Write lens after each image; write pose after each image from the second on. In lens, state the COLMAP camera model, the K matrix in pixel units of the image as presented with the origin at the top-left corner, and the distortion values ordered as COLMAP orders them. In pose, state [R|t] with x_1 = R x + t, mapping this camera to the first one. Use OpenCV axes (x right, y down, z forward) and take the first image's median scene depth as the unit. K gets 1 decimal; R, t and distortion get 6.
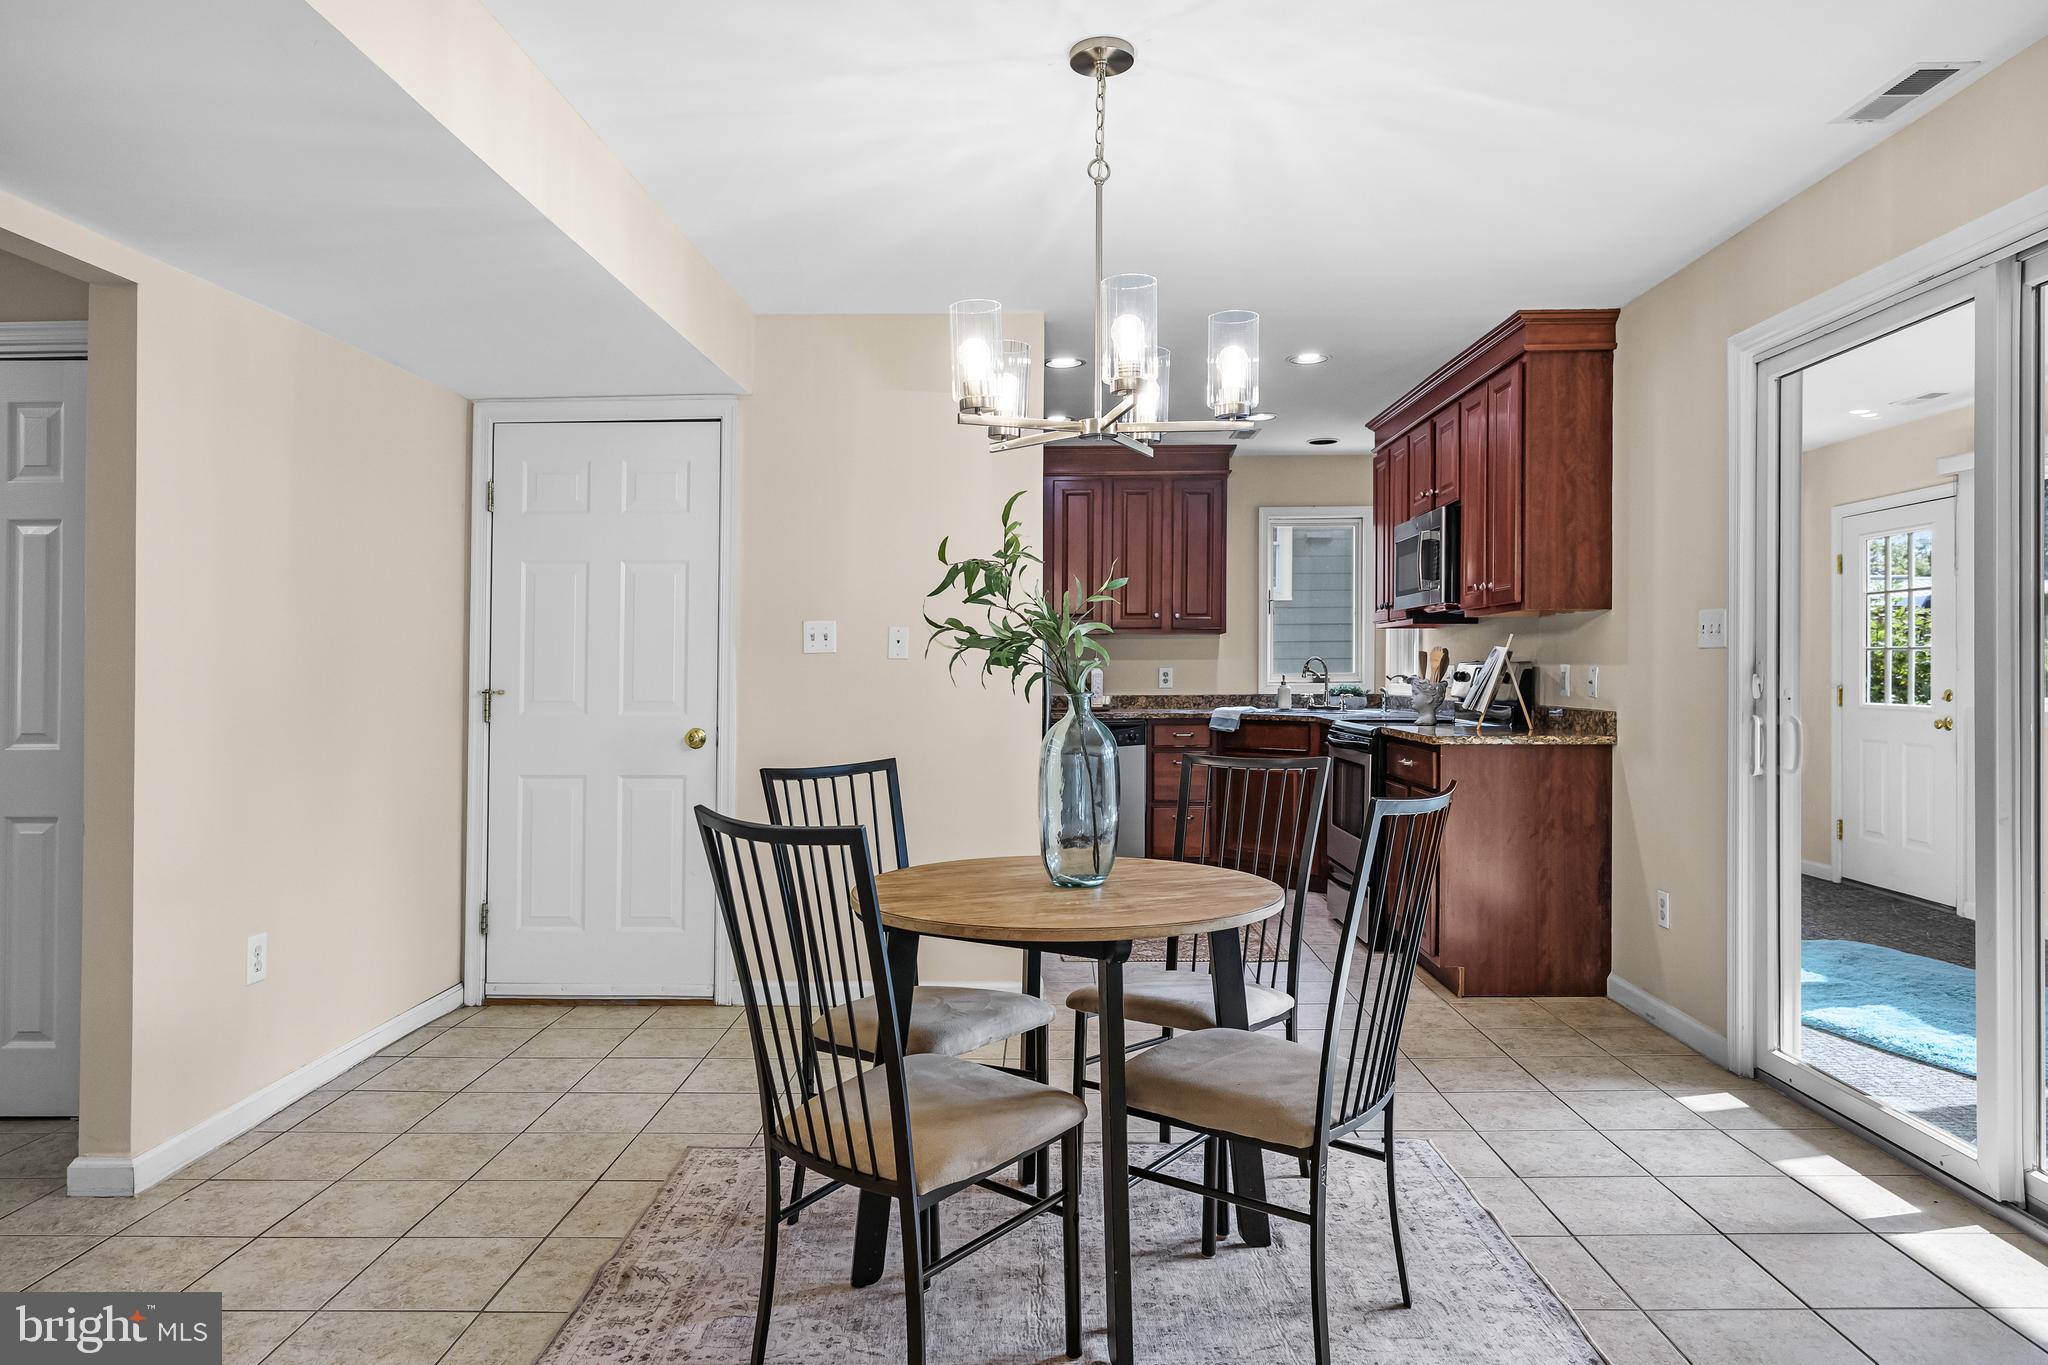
lens RADIAL K [[1307.8, 0, 1027.9], [0, 1307.8, 700.7], [0, 0, 1]] dist [0.037252, 0.000021]
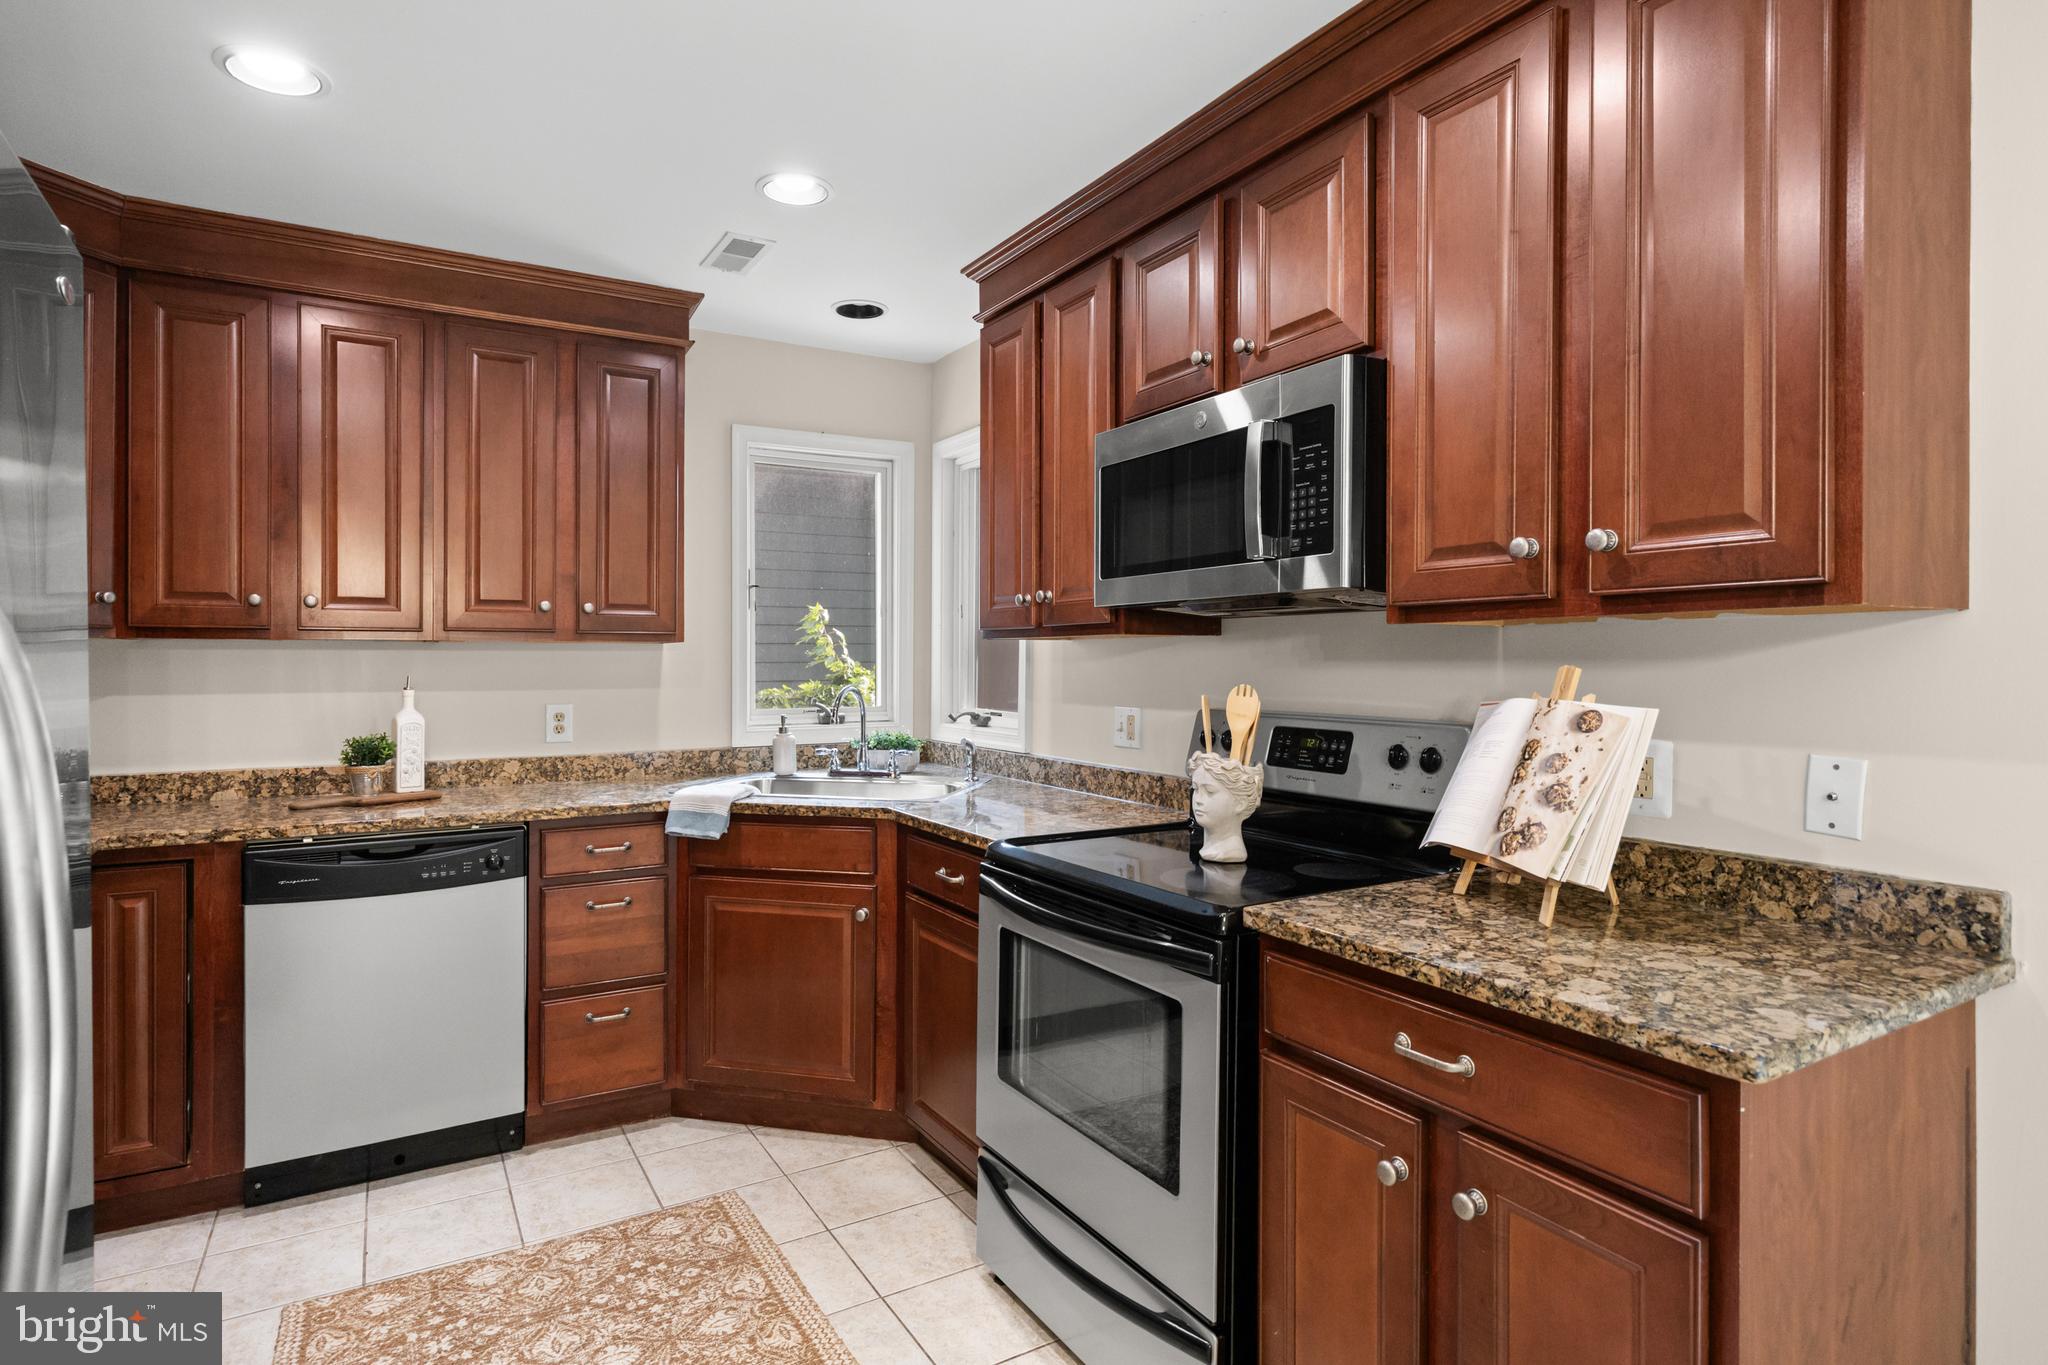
lens RADIAL K [[1057.6, 0, 1032.7], [0, 1057.6, 662.9], [0, 0, 1]] dist [-0.004246, 0.001171]
pose [[0.844086, 0.000191, 0.536208, 0.043853], [0.012688, 0.999713, -0.020330, -0.036683], [-0.536058, 0.023964, 0.843841, 0.628570]]
